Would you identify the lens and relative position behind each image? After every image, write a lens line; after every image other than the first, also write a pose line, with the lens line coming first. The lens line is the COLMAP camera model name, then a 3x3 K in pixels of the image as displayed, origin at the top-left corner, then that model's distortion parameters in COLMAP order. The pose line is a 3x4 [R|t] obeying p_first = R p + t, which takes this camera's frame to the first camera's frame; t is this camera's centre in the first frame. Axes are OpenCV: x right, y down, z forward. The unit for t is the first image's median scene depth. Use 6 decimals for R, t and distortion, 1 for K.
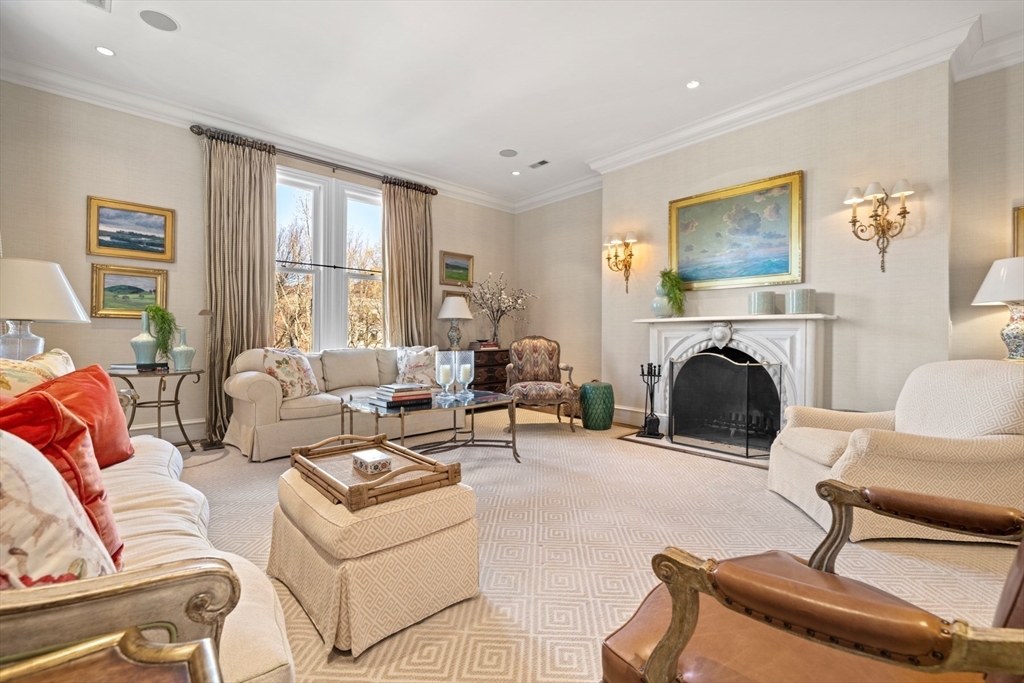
lens RADIAL K [[444.4, 0, 513.2], [0, 444.4, 337.9], [0, 0, 1]] dist [0.000436, -0.000111]
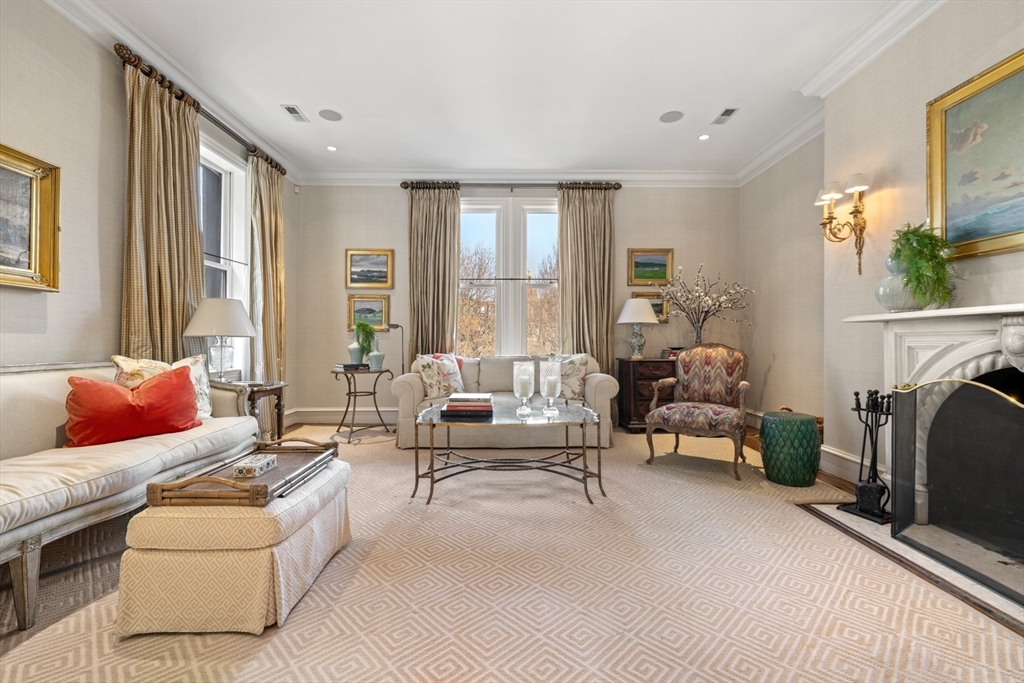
lens RADIAL K [[428.7, 0, 510.2], [0, 428.7, 340.8], [0, 0, 1]] dist [-0.000762, -0.000196]
pose [[0.742001, -0.003465, -0.670389, 0.325993], [0.000990, 0.999991, -0.004073, -0.006720], [0.670398, 0.002358, 0.741998, 0.253259]]
